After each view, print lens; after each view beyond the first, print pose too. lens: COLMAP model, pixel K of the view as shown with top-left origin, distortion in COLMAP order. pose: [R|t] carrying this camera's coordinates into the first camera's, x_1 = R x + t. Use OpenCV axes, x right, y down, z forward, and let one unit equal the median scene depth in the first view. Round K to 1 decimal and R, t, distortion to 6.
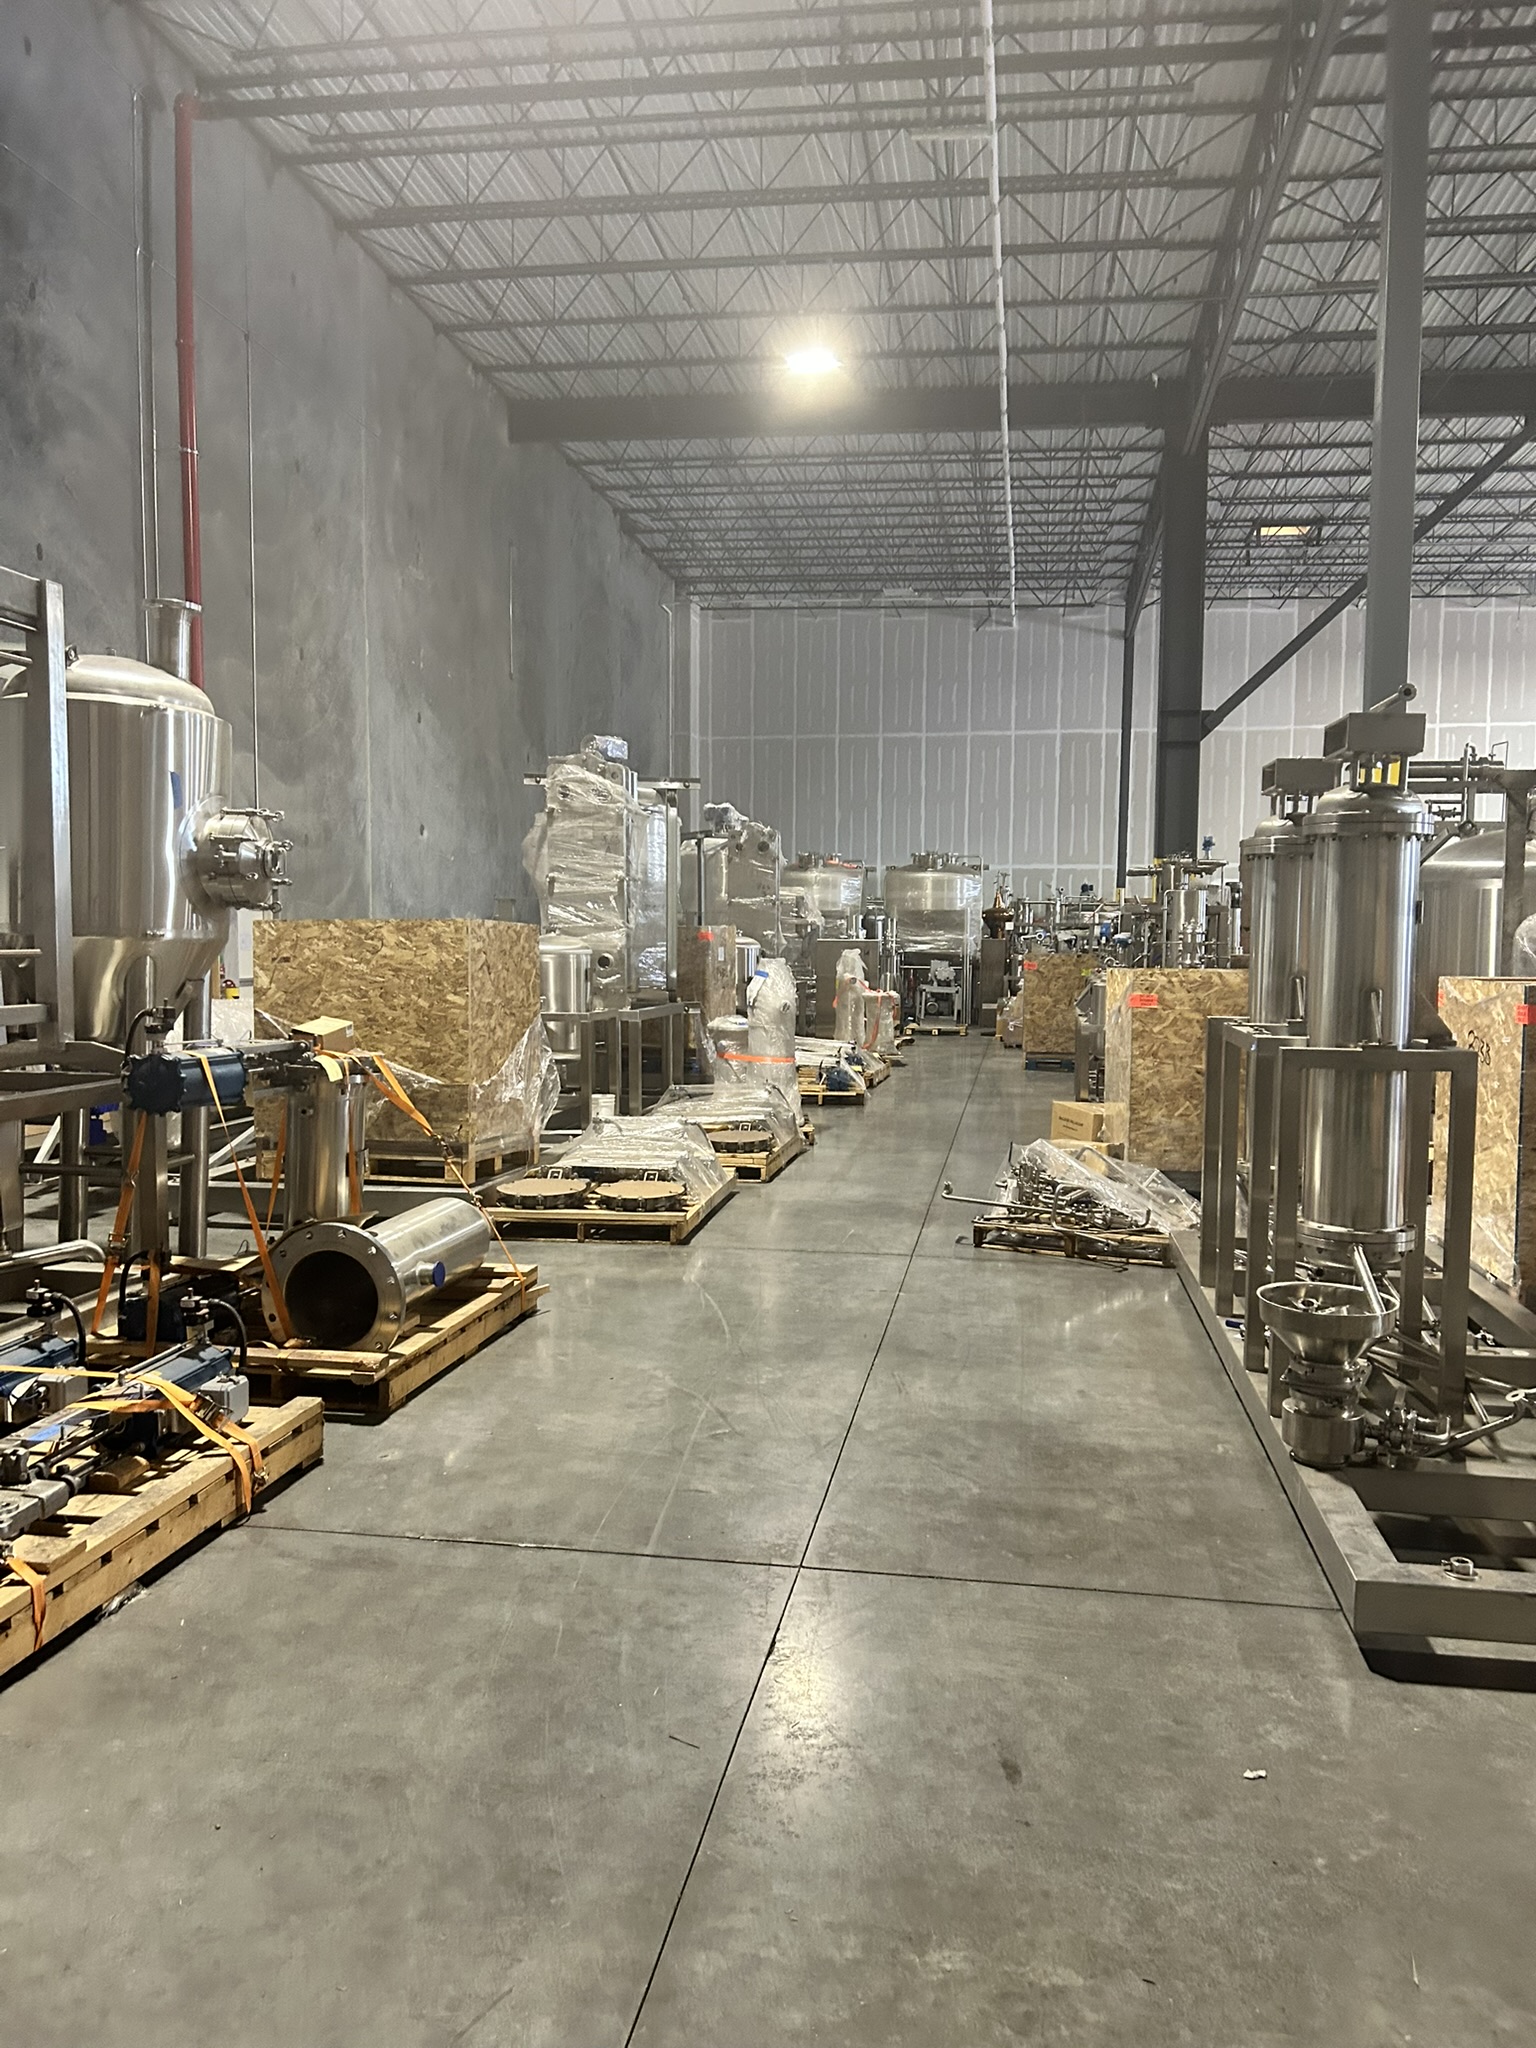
lens RADIAL K [[1548.1, 0, 764.5], [0, 1548.1, 1036.8], [0, 0, 1]] dist [0.045669, -0.037772]
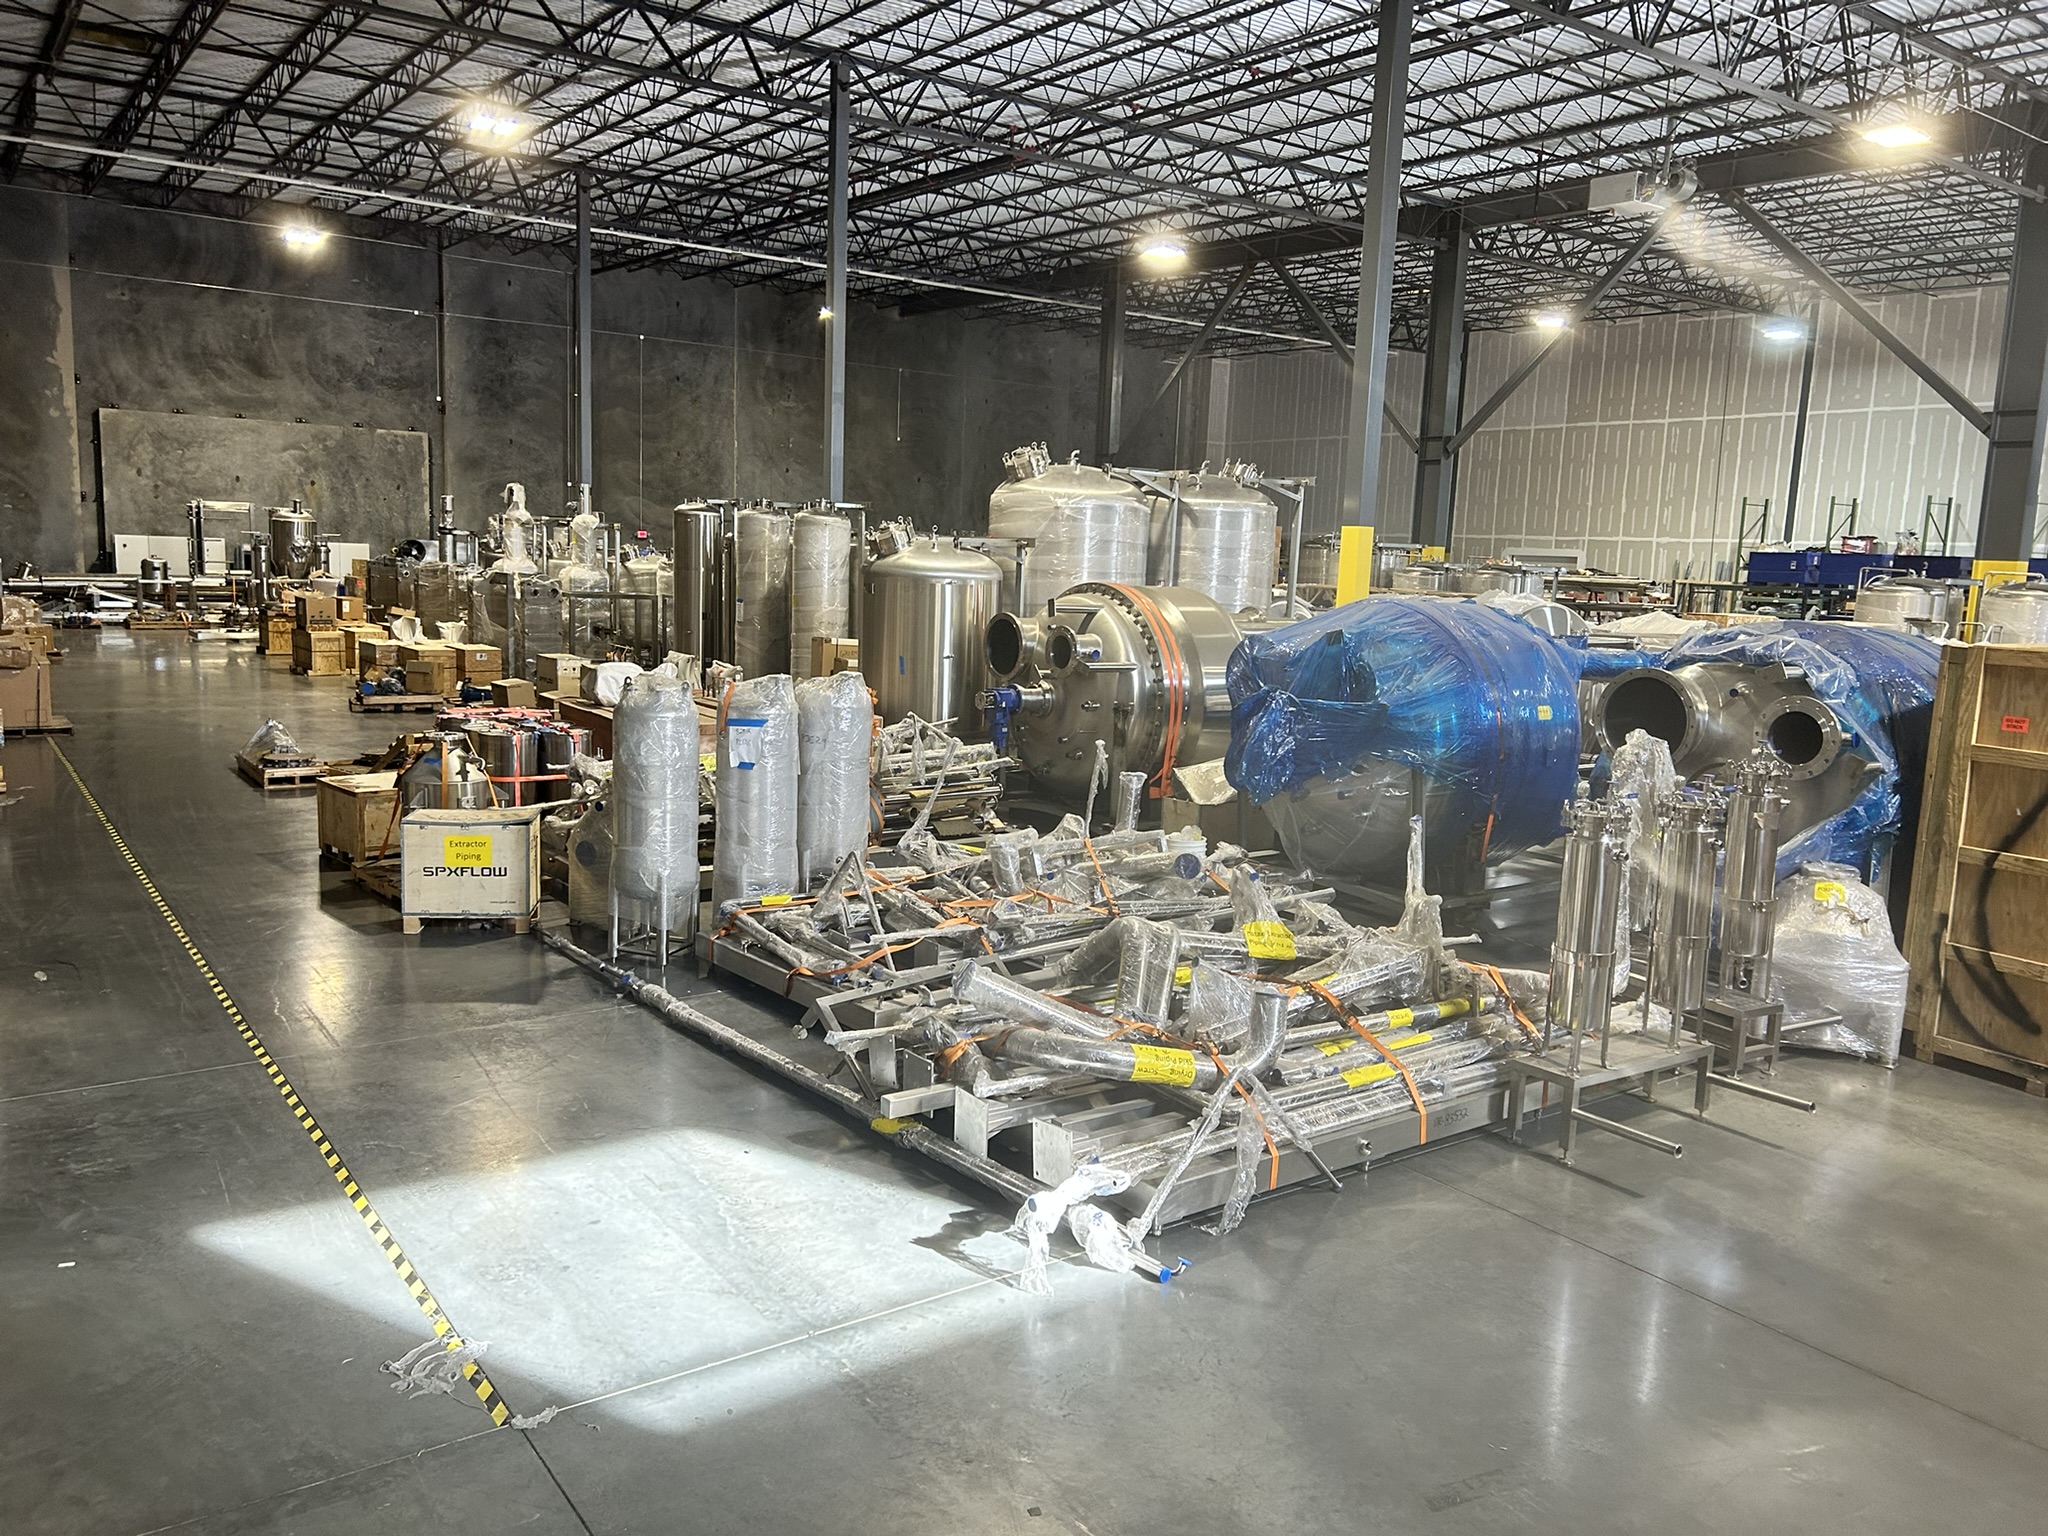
lens RADIAL K [[1548.1, 0, 1010.8], [0, 1548.1, 770.3], [0, 0, 1]] dist [0.045669, -0.037772]
pose [[0.707087, 0.119133, -0.697019, 4.516170], [-0.077987, 0.992831, 0.090579, -0.021769], [0.702813, -0.009689, 0.711309, -0.968630]]
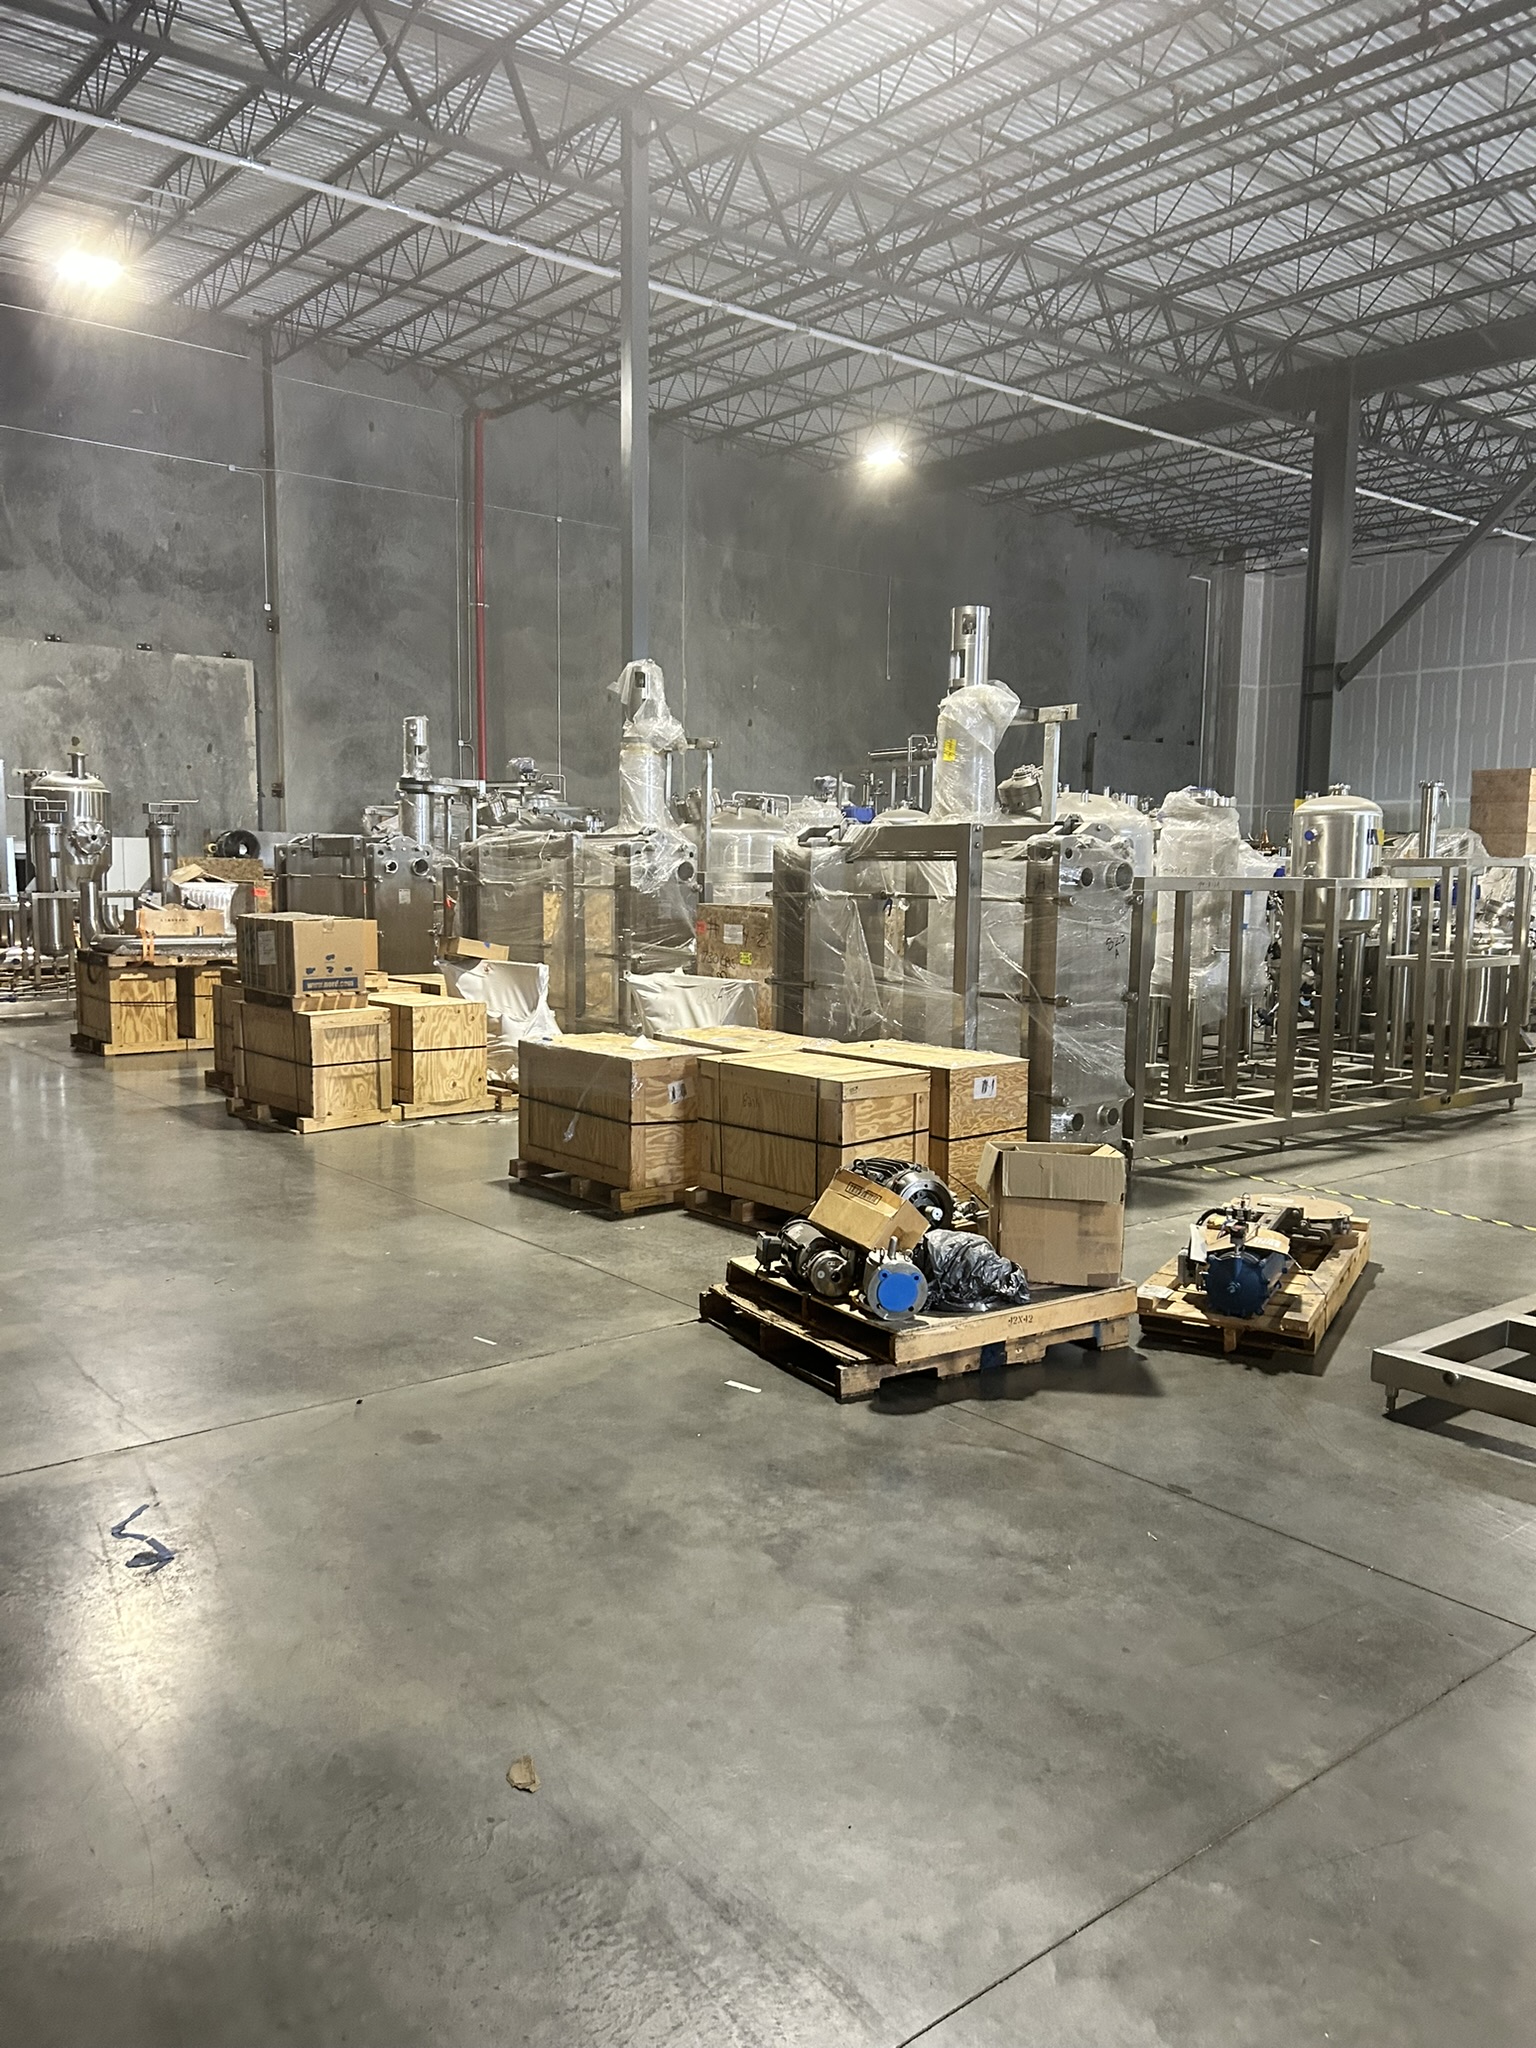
lens RADIAL K [[1548.1, 0, 738.8], [0, 1548.1, 1037.4], [0, 0, 1]] dist [0.045669, -0.037772]
pose [[0.743045, 0.072997, -0.665249, 2.250589], [-0.046196, 0.997257, 0.057831, 0.034451], [0.667645, -0.012239, 0.744379, -0.350298]]
